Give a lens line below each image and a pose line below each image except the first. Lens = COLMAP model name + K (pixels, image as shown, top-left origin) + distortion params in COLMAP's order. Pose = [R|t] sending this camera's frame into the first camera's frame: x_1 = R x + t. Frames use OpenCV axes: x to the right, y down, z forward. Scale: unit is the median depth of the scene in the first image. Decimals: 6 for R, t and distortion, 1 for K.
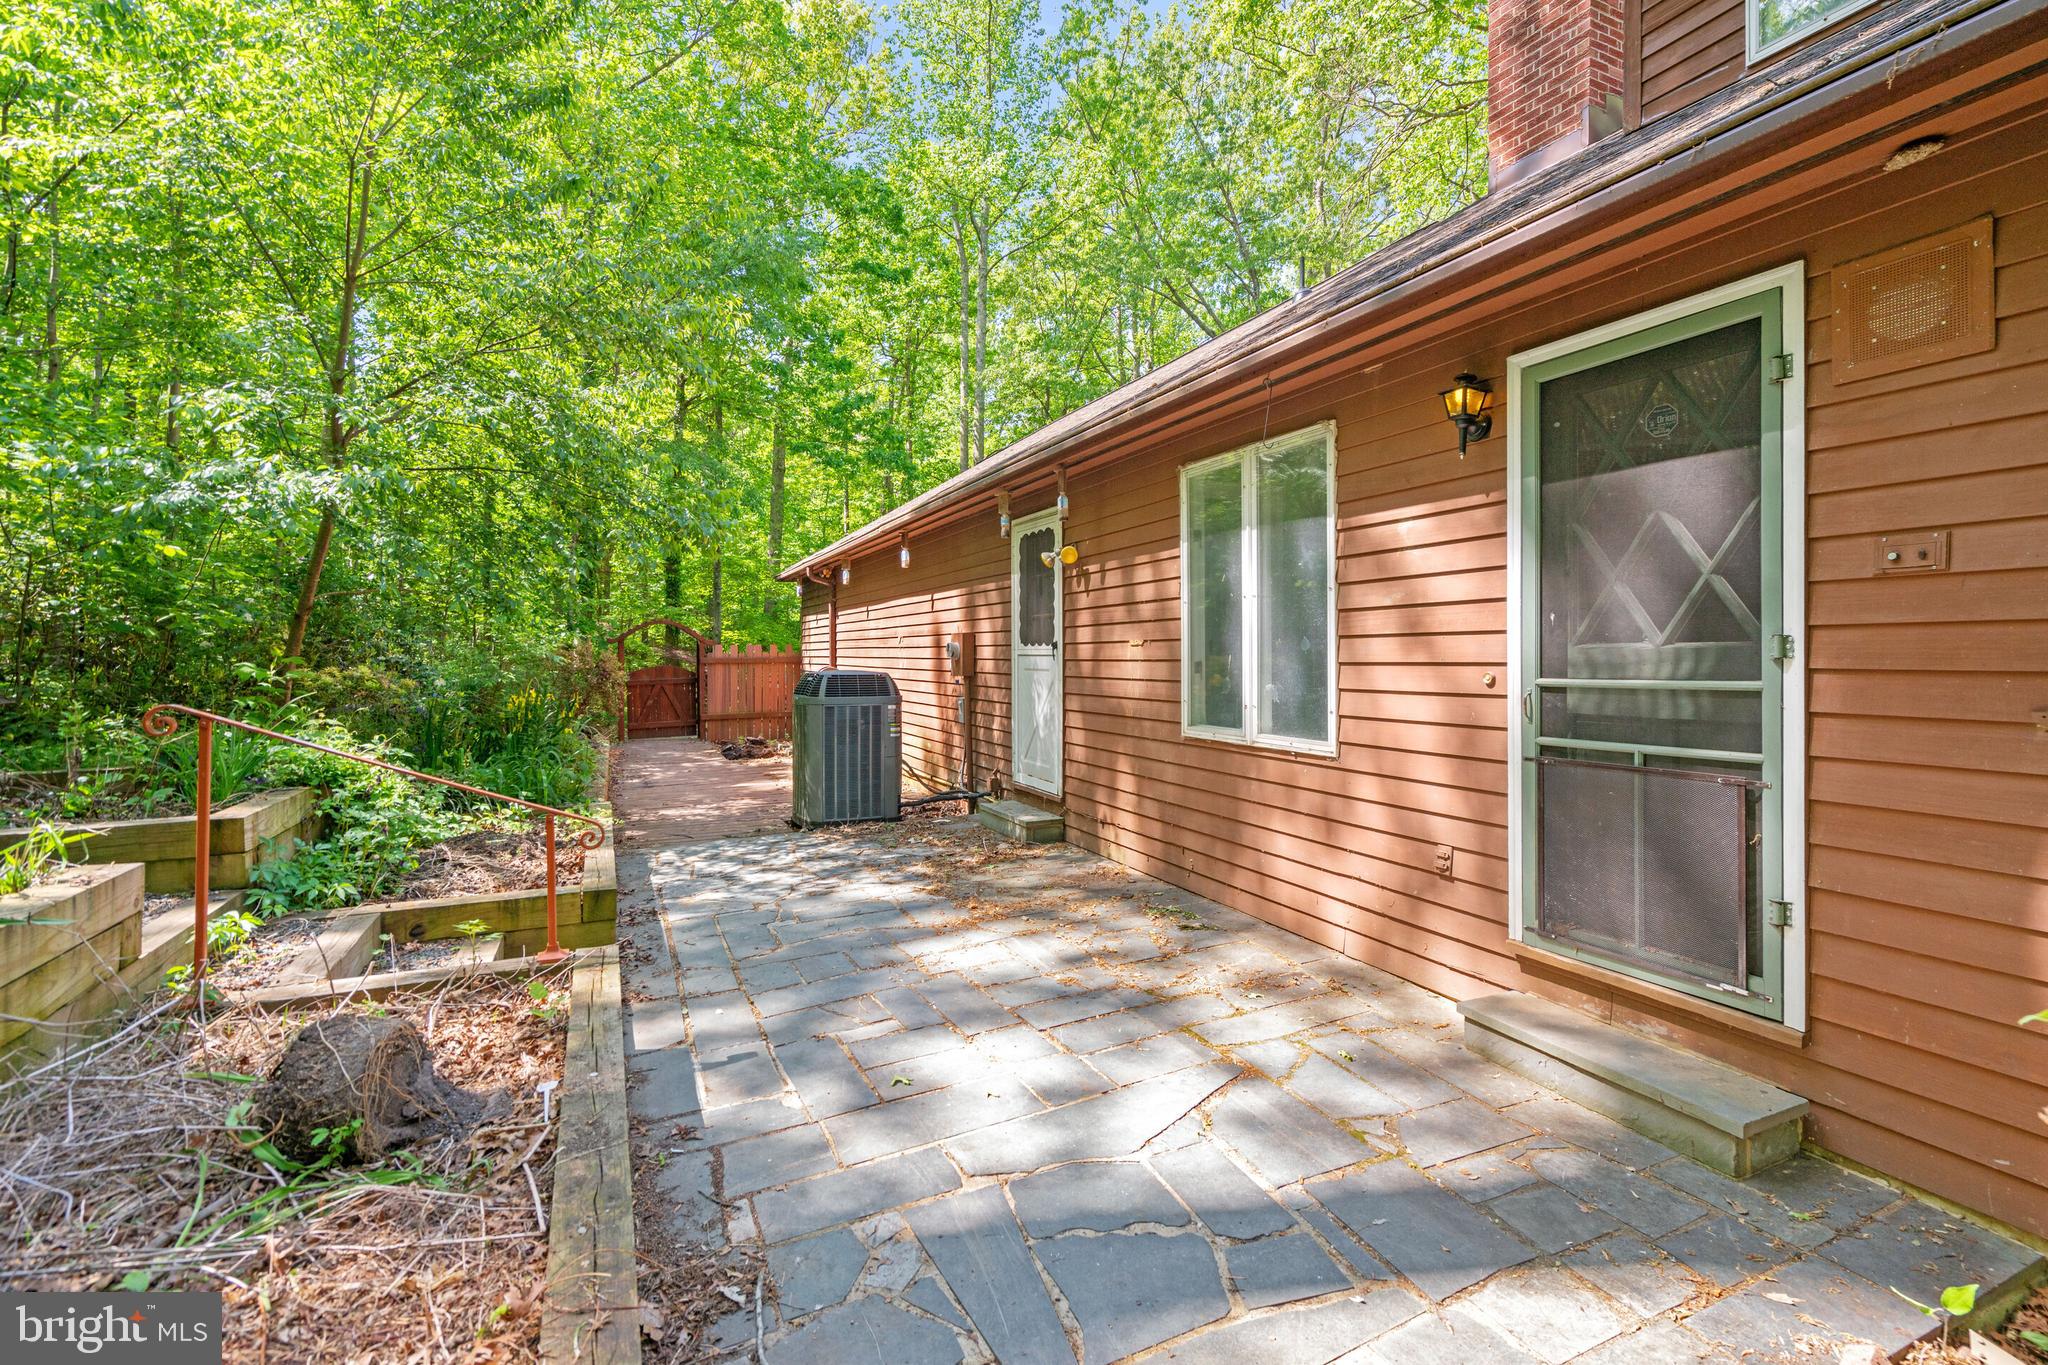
lens RADIAL K [[930.9, 0, 1029.1], [0, 930.9, 672.1], [0, 0, 1]] dist [0.000328, 0.000142]
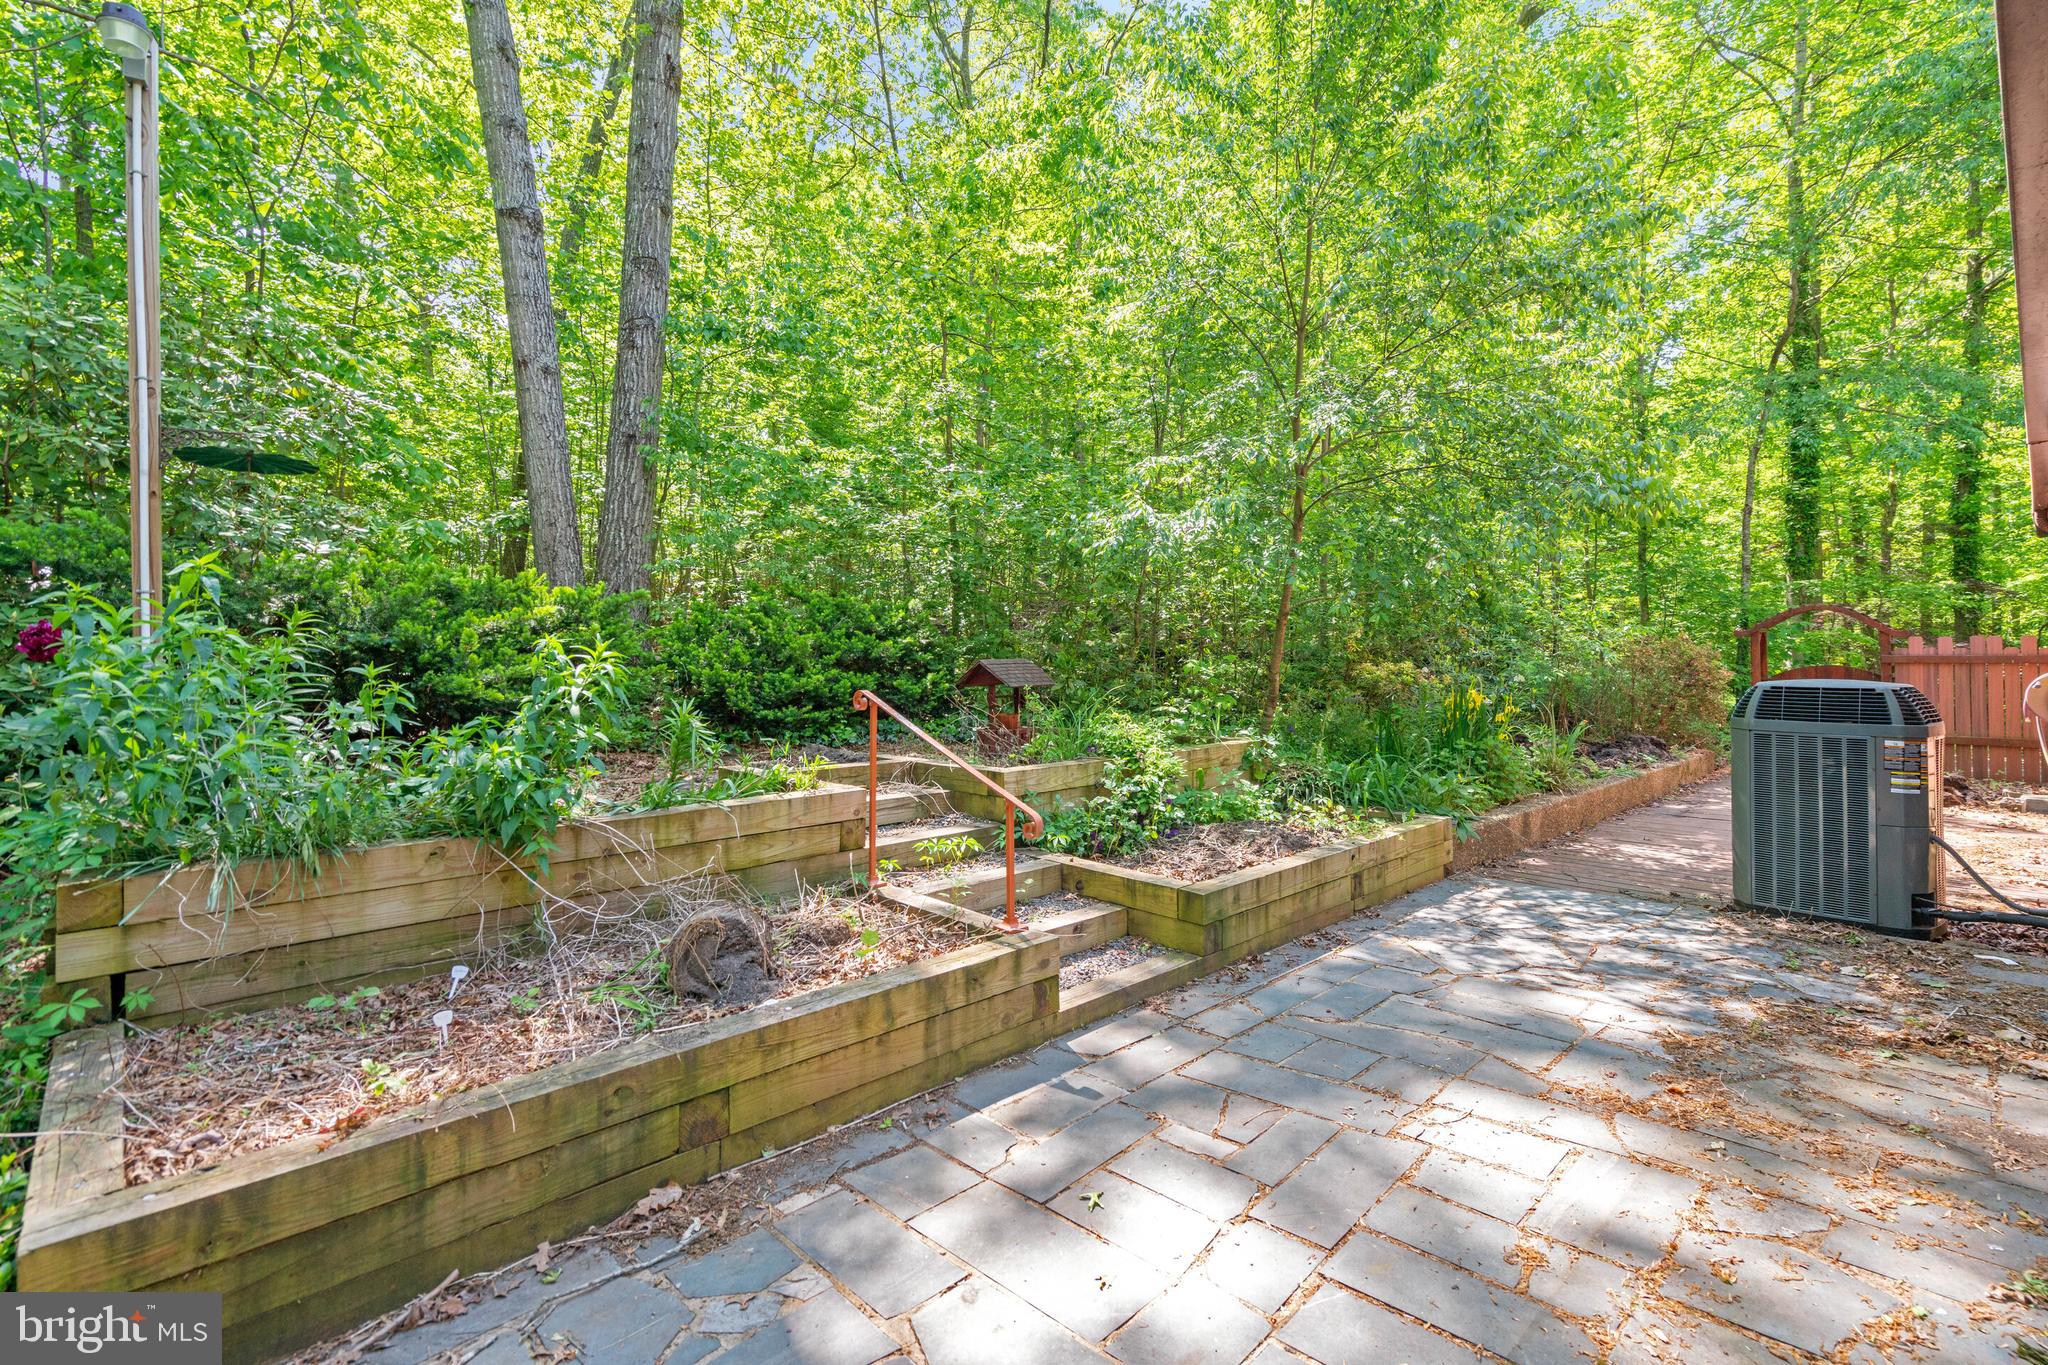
lens RADIAL K [[930.9, 0, 1027.6], [0, 930.9, 667.5], [0, 0, 1]] dist [0.000328, 0.000142]
pose [[0.310123, 0.008171, -0.950661, 0.492908], [-0.011303, 0.999924, 0.004907, -0.013743], [0.950629, 0.009223, 0.310192, 0.579128]]
